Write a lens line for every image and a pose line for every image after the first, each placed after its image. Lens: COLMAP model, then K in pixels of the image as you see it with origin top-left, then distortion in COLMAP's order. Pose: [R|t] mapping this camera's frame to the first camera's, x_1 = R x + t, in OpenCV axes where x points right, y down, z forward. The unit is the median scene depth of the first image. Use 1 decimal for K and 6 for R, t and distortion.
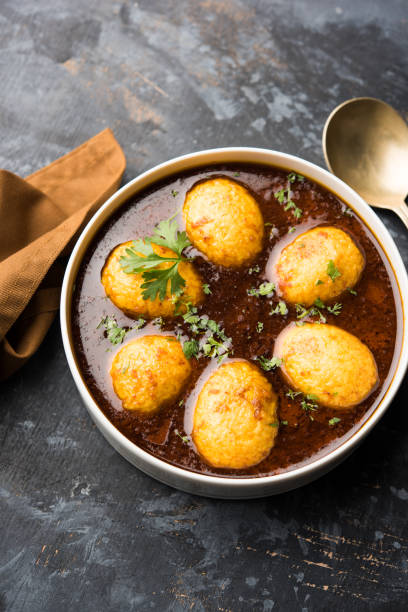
lens RADIAL K [[1054.2, 0, 204.6], [0, 1054.2, 305.1], [0, 0, 1]] dist [0.011574, 0.000000]
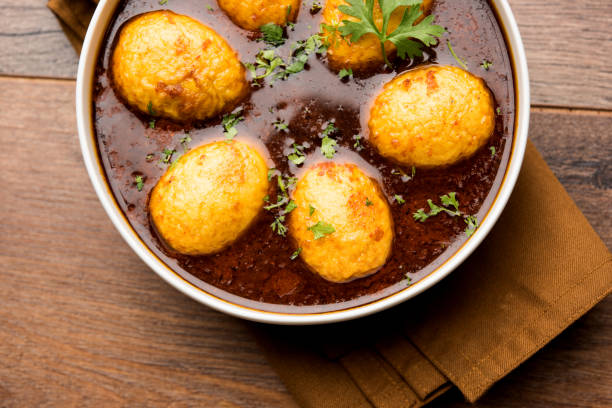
lens RADIAL K [[1054.2, 0, 305.9], [0, 1054.2, 204.5], [0, 0, 1]] dist [0.011574, 0.000000]
pose [[-0.243185, 0.967125, -0.074366, 0.161233], [-0.918735, -0.205069, 0.337451, -0.271701], [0.311107, 0.150385, 0.938401, 0.276345]]
